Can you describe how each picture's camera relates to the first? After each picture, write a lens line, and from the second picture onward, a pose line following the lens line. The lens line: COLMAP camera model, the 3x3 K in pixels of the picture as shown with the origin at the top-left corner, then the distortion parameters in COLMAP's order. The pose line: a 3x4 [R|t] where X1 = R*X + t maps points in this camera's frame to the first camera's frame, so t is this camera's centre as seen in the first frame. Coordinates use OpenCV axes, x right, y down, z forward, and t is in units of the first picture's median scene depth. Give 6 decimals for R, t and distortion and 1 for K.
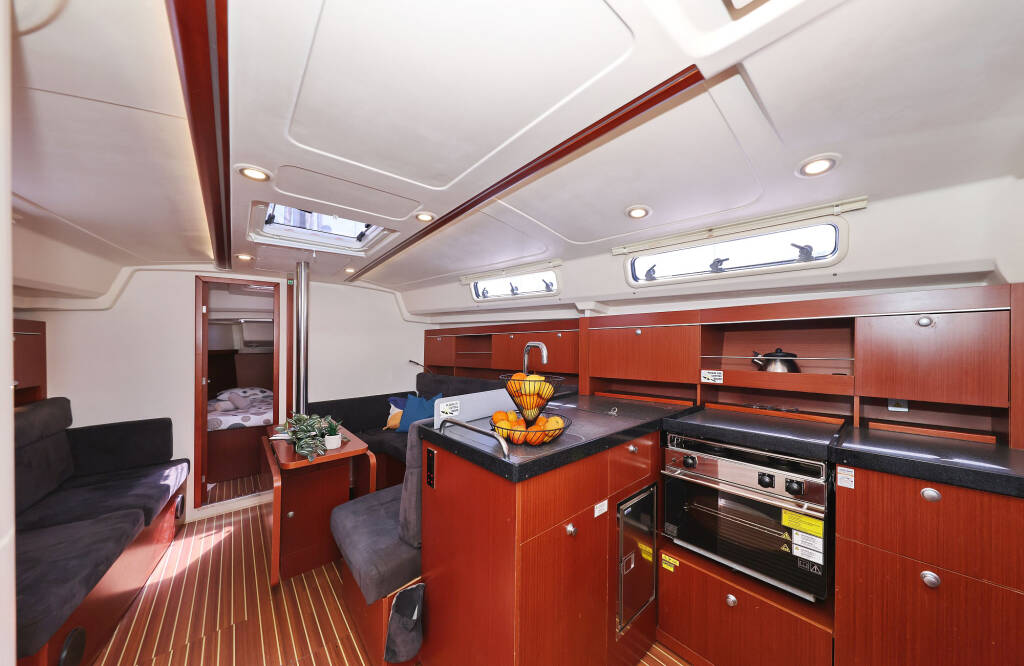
lens RADIAL K [[328.7, 0, 516.4], [0, 328.7, 342.1], [0, 0, 1]] dist [0.002954, -0.000384]
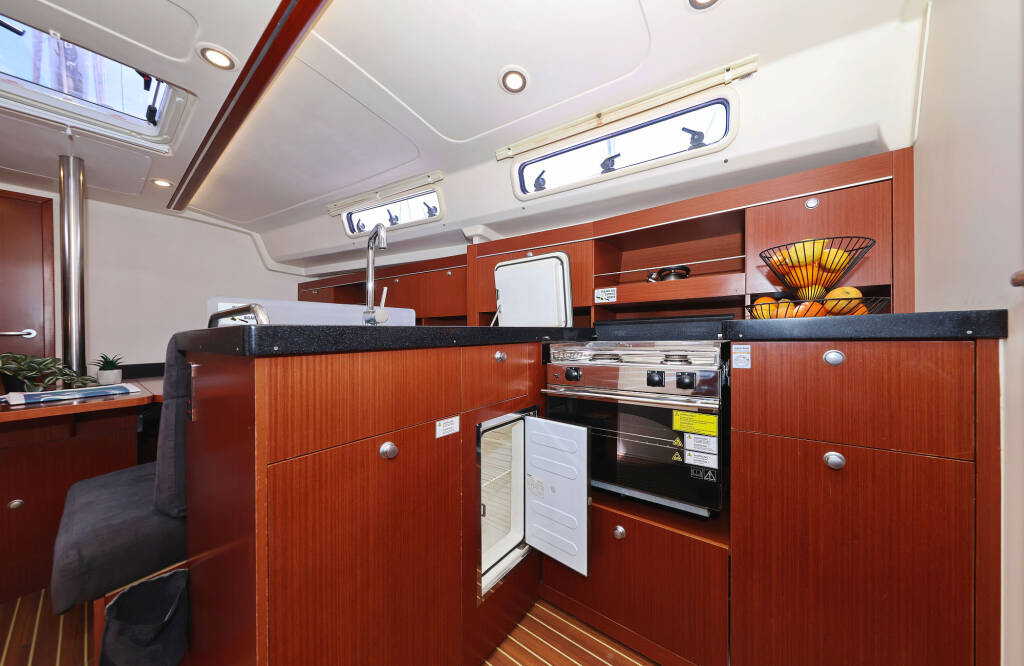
lens RADIAL K [[328.7, 0, 500.9], [0, 328.7, 337.1], [0, 0, 1]] dist [0.002954, -0.000384]
pose [[0.984168, -0.024363, 0.175555, 0.208933], [0.021025, 0.999562, 0.020849, 0.249475], [-0.175986, -0.016828, 0.984249, 0.233054]]
